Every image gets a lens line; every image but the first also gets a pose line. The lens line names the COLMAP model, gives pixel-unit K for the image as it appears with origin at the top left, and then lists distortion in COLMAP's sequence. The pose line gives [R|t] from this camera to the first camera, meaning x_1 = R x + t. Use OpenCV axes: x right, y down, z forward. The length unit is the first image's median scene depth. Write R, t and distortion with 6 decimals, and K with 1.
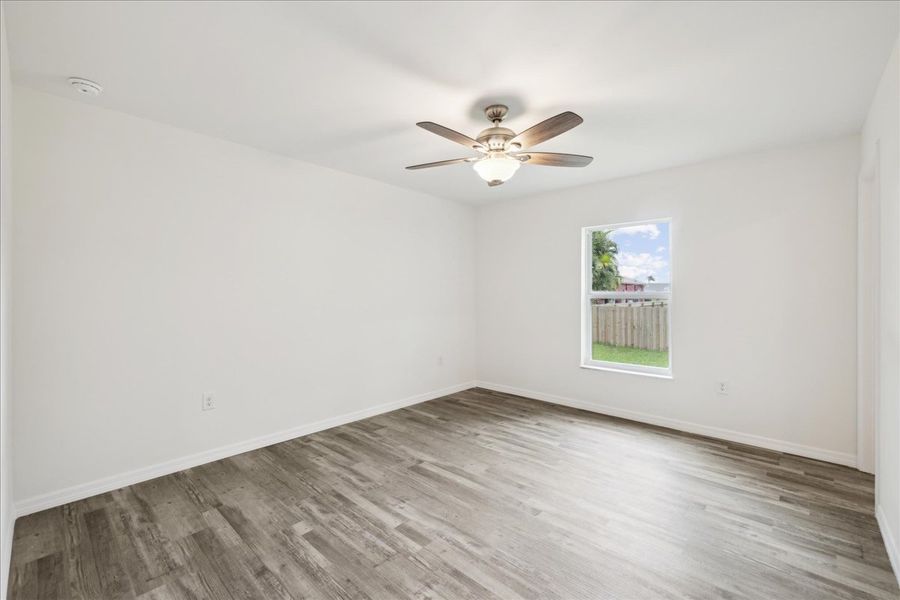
lens RADIAL K [[384.9, 0, 449.9], [0, 384.9, 296.1], [0, 0, 1]] dist [0.002391, 0.000322]
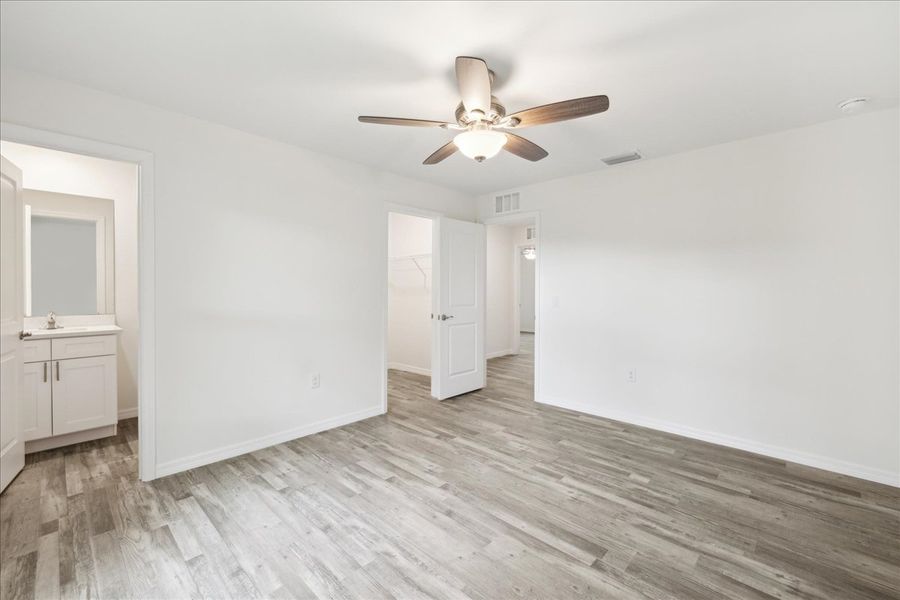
lens RADIAL K [[384.9, 0, 450.3], [0, 384.9, 293.7], [0, 0, 1]] dist [0.002391, 0.000322]
pose [[-0.999756, -0.006162, 0.021212, 0.186838], [-0.005815, 0.999849, 0.016381, -0.008390], [-0.021309, 0.016253, -0.999641, 2.072504]]
